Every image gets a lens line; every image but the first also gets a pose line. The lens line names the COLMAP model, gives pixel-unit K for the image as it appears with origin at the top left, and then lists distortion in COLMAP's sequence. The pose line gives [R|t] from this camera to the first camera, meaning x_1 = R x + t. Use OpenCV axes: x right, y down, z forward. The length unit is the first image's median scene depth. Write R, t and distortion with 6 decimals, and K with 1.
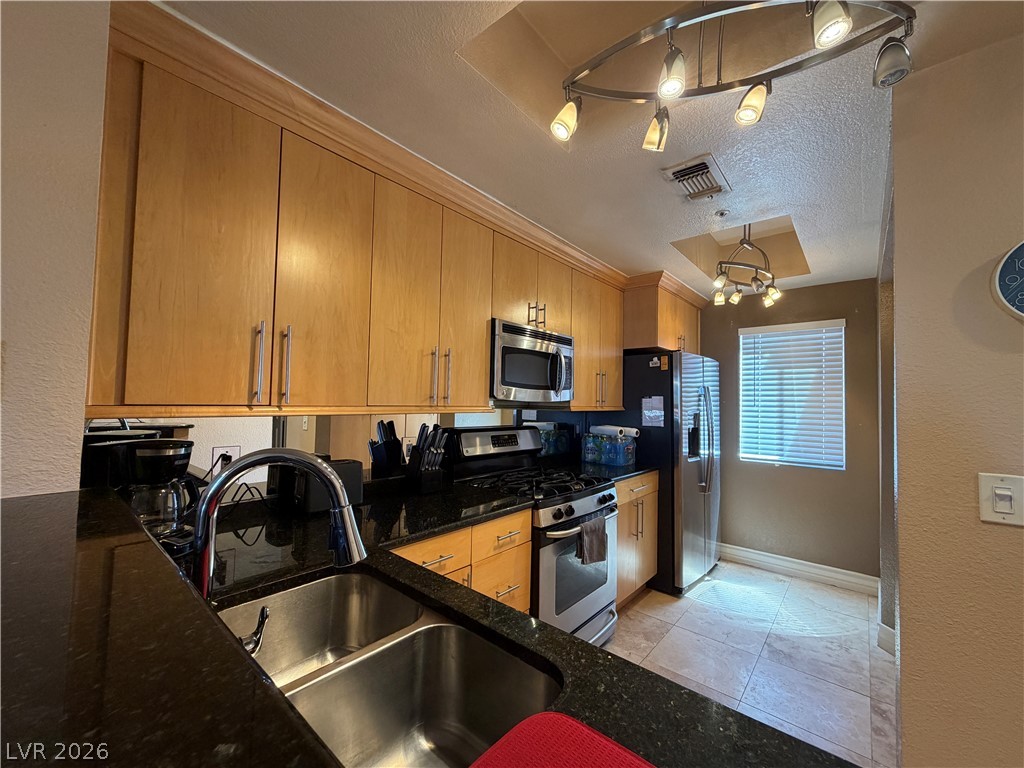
lens RADIAL K [[409.3, 0, 508.5], [0, 409.3, 385.8], [0, 0, 1]] dist [0.000849, 0.000190]
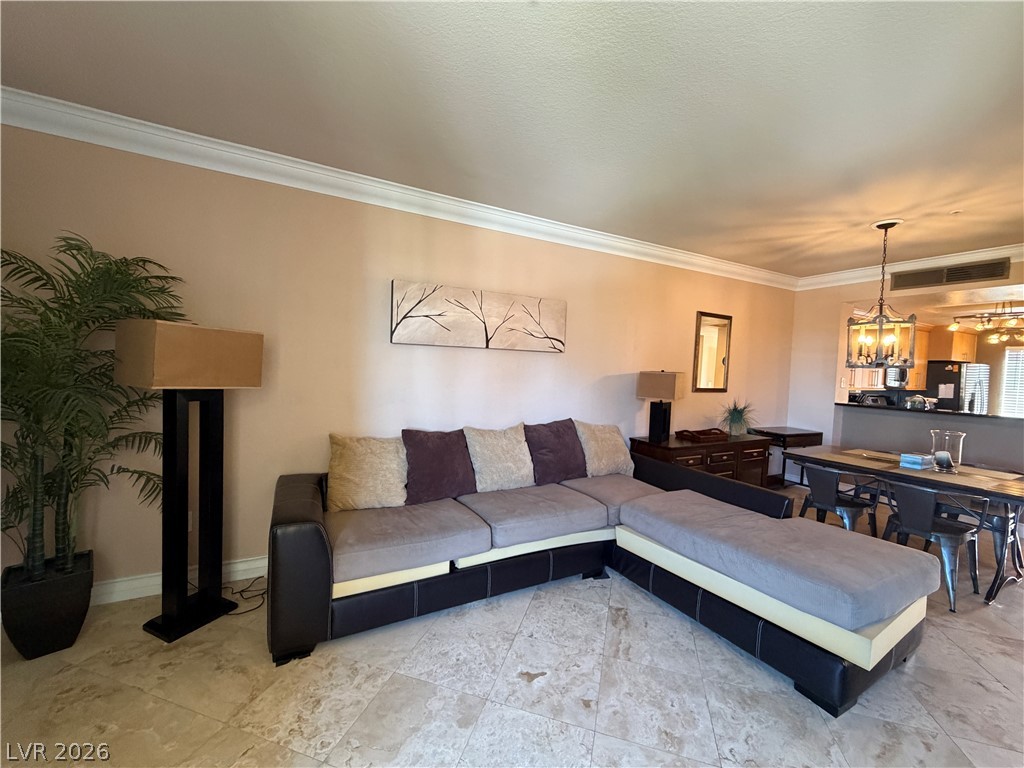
lens RADIAL K [[409.3, 0, 508.5], [0, 409.3, 385.8], [0, 0, 1]] dist [0.000849, 0.000190]
pose [[0.932577, 0.025147, -0.360095, -0.986768], [0.000651, 0.997452, 0.071344, -0.115759], [0.360971, -0.066768, 0.930184, -1.768586]]
